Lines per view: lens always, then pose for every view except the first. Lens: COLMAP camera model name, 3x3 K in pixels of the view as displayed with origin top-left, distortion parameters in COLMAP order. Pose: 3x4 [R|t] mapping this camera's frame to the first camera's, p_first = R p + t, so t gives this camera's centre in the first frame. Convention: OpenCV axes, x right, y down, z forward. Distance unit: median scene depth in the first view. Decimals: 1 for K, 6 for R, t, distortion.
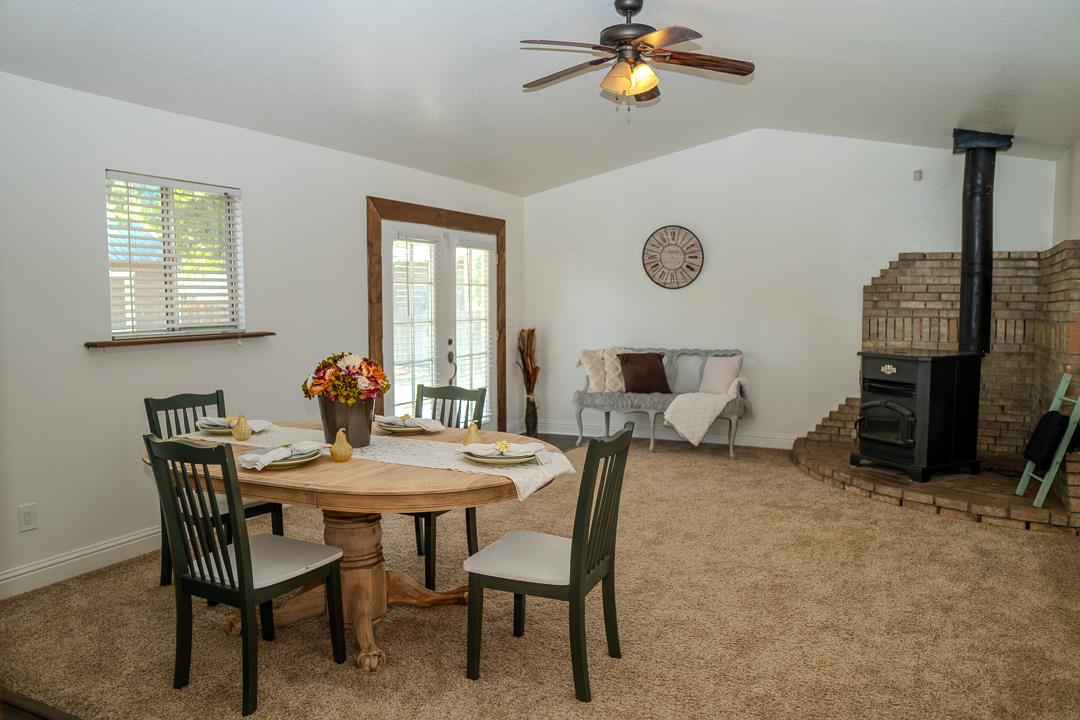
lens RADIAL K [[765.8, 0, 542.1], [0, 765.8, 359.3], [0, 0, 1]] dist [-0.099818, 0.055497]
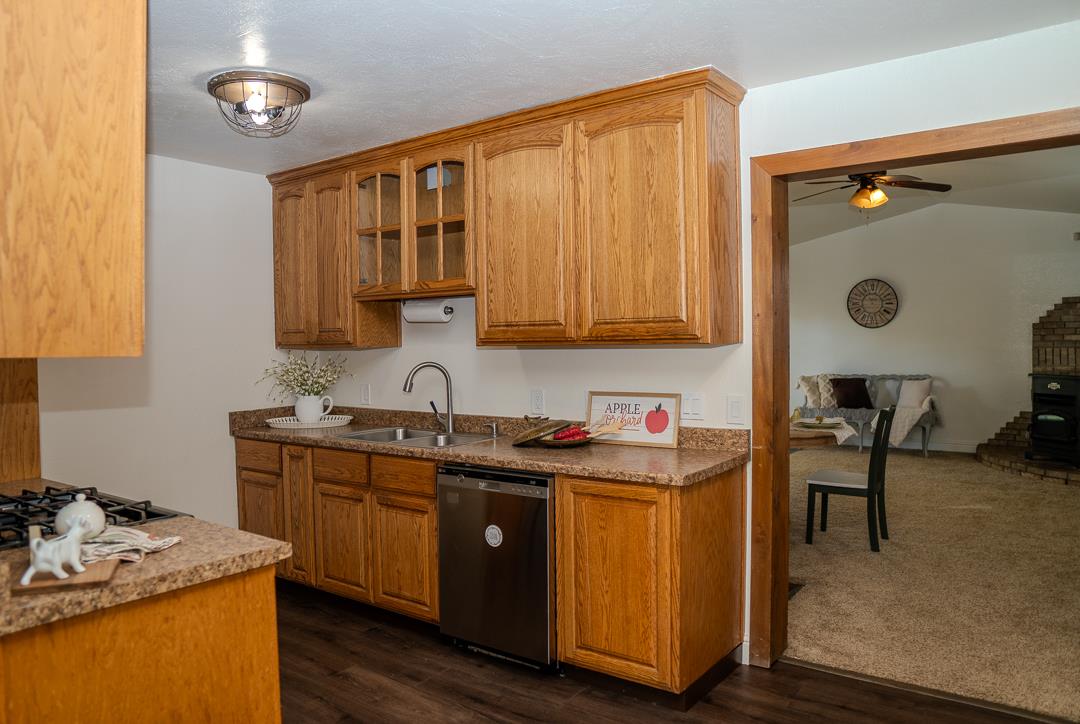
lens RADIAL K [[769.8, 0, 545.7], [0, 769.8, 362.2], [0, 0, 1]] dist [-0.064451, 0.028655]
pose [[0.984353, -0.008056, -0.176023, -0.167563], [0.000095, 0.998978, -0.045192, 0.026649], [0.176207, 0.044468, 0.983348, -0.412109]]
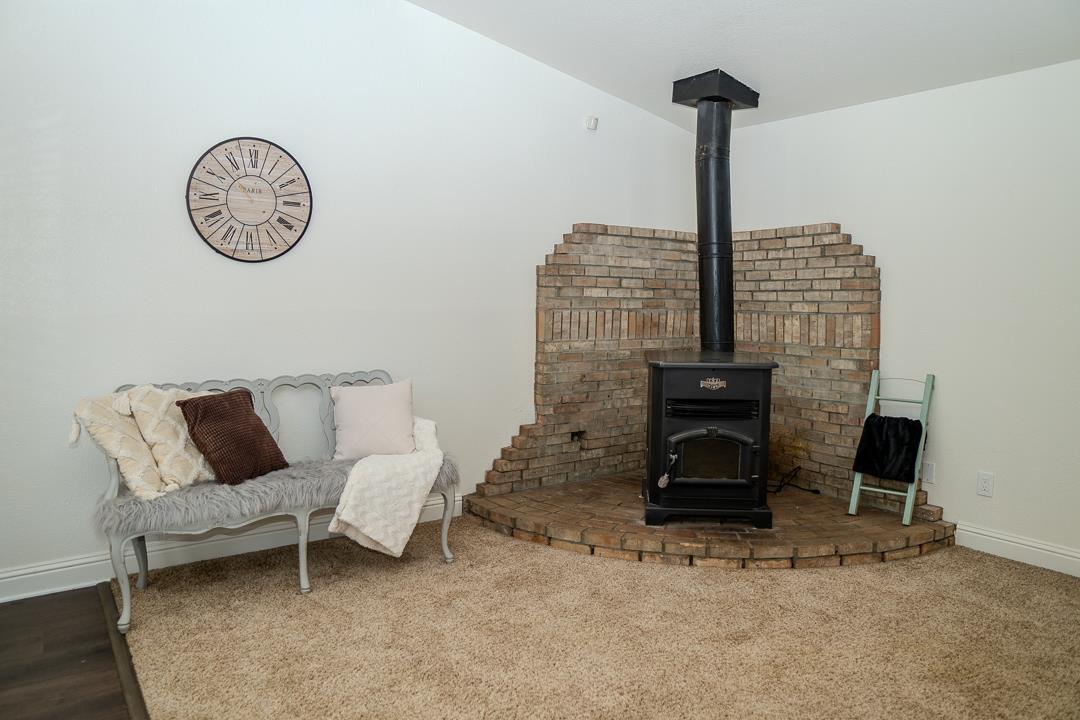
lens RADIAL K [[765.8, 0, 545.6], [0, 765.8, 360.9], [0, 0, 1]] dist [-0.099818, 0.055497]
pose [[0.475055, -0.073873, 0.876850, -0.212806], [0.057435, 0.996948, 0.052875, -0.047356], [-0.878080, 0.025243, 0.477848, 0.668174]]
